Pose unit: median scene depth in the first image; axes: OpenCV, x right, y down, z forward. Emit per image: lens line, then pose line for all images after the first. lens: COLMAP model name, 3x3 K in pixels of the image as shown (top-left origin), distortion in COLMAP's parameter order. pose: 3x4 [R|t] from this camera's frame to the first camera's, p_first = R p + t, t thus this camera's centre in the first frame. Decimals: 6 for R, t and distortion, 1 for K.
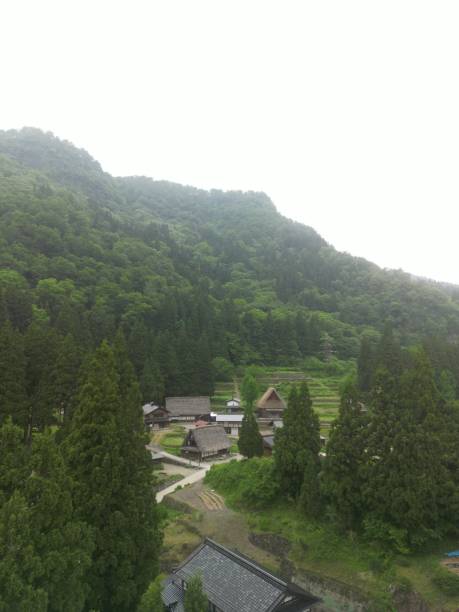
lens RADIAL K [[430.1, 0, 229.5], [0, 430.1, 306.0], [0, 0, 1]] dist [0.108631, -0.115510]
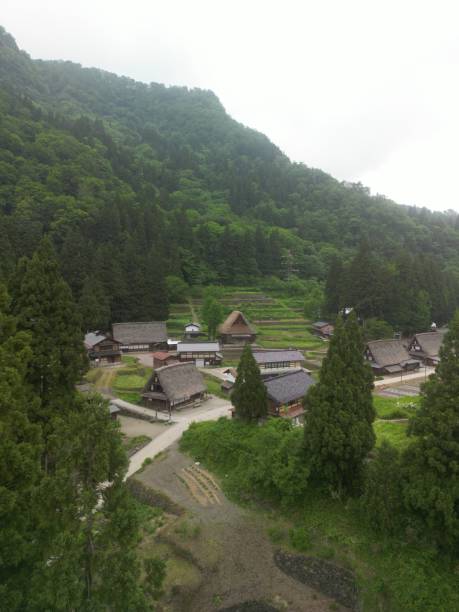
lens RADIAL K [[430.1, 0, 229.5], [0, 430.1, 306.0], [0, 0, 1]] dist [0.108631, -0.115510]
pose [[0.990642, -0.001643, 0.136475, -0.023203], [-0.023950, 0.982320, 0.185672, 0.011712], [-0.134367, -0.187203, 0.973088, 0.101097]]
